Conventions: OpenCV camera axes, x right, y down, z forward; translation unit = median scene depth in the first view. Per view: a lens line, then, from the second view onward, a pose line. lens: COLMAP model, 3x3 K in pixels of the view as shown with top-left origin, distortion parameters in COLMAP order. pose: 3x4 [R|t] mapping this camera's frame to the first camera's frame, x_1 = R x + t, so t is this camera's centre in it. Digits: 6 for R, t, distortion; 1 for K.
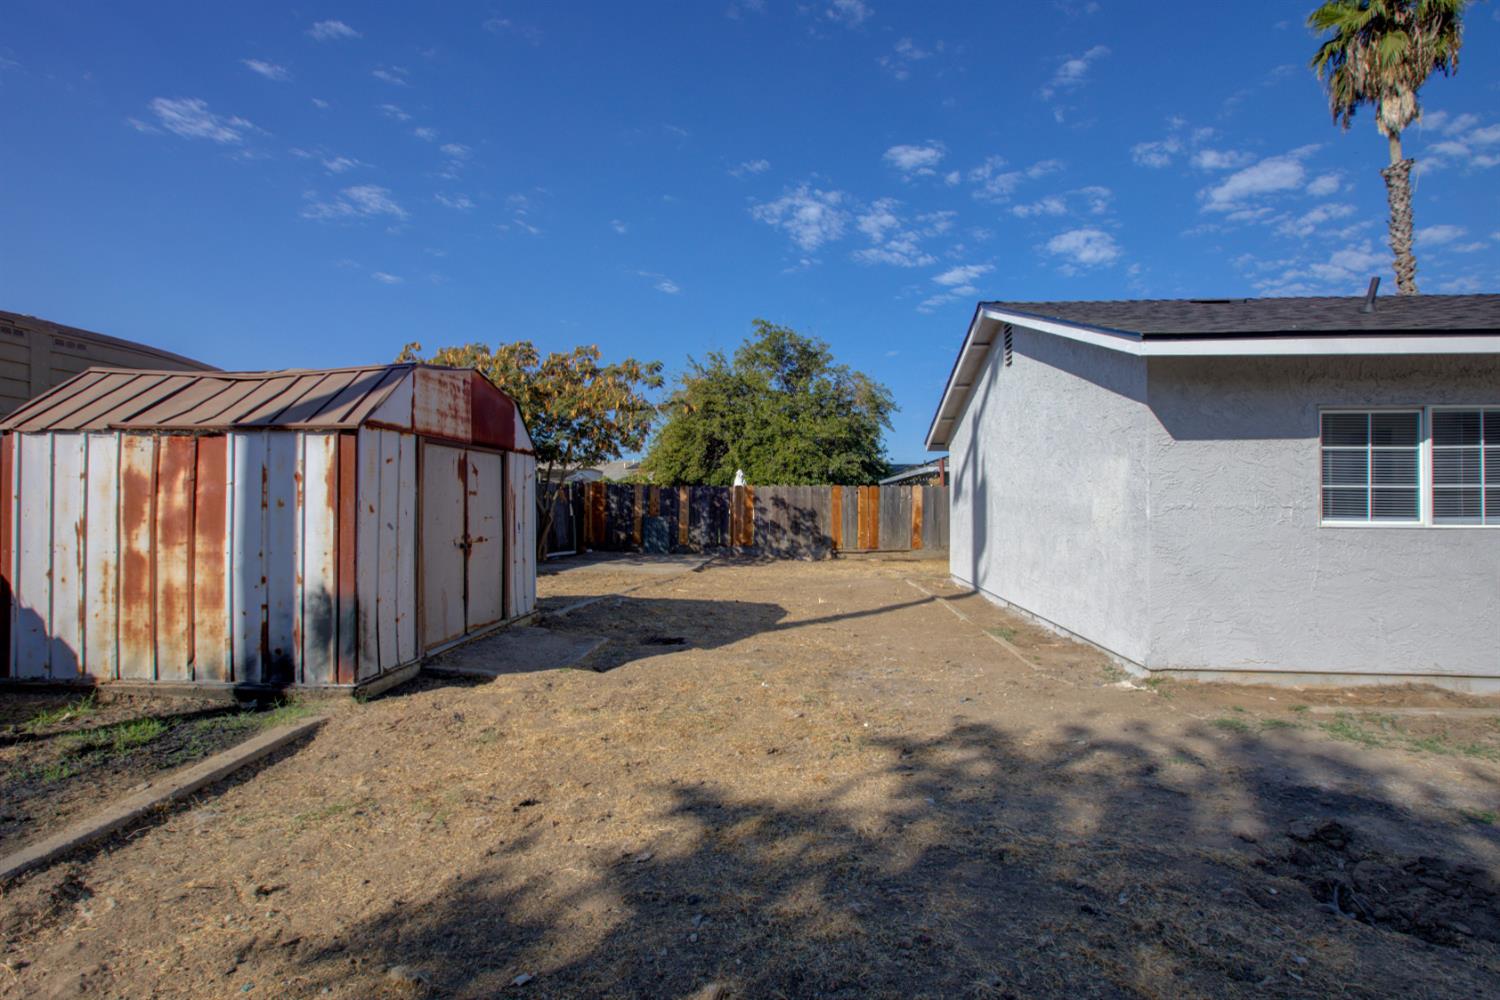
lens RADIAL K [[710.3, 0, 732.3], [0, 710.3, 492.5], [0, 0, 1]] dist [-0.008034, 0.000678]
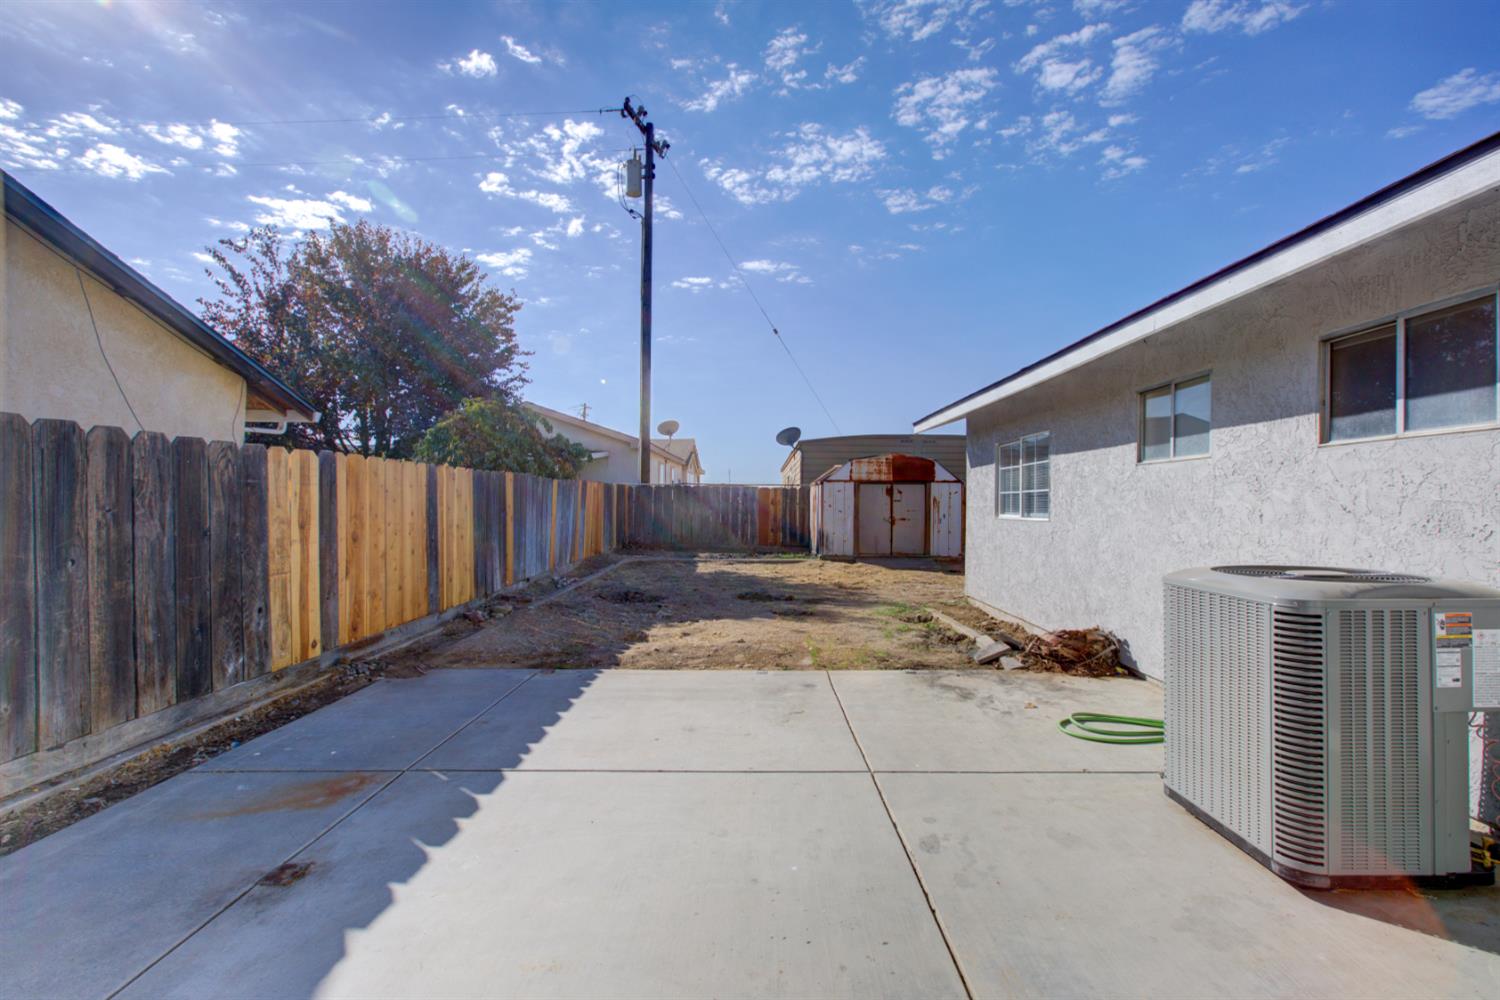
lens RADIAL K [[691.1, 0, 750.0], [0, 691.1, 500.0], [0, 0, 1]] dist [-0.007099, 0.000931]
pose [[0.075443, -0.008392, -0.997115, 2.954002], [0.007437, 0.999942, -0.007853, 0.018052], [0.997122, -0.006823, 0.075501, 0.416682]]
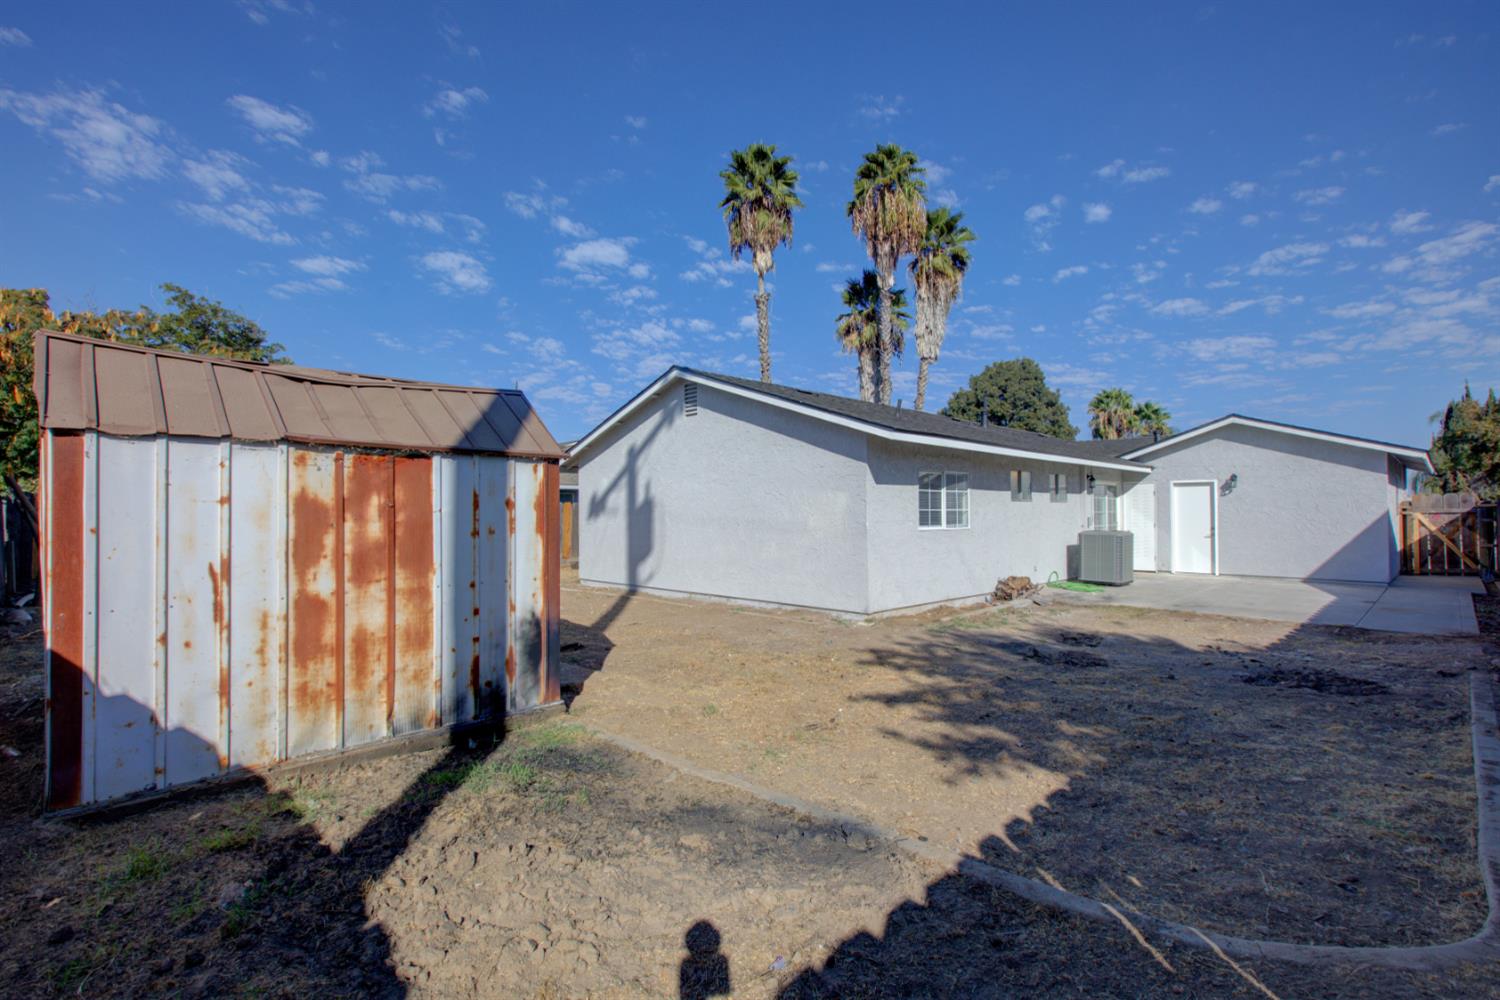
lens RADIAL K [[683.1, 0, 748.7], [0, 683.1, 497.8], [0, 0, 1]] dist [-0.005479, 0.002324]
pose [[0.667965, 0.012354, 0.744090, -1.092061], [-0.007523, 0.999923, -0.009849, -0.023474], [-0.744154, 0.000981, 0.668007, 0.110237]]
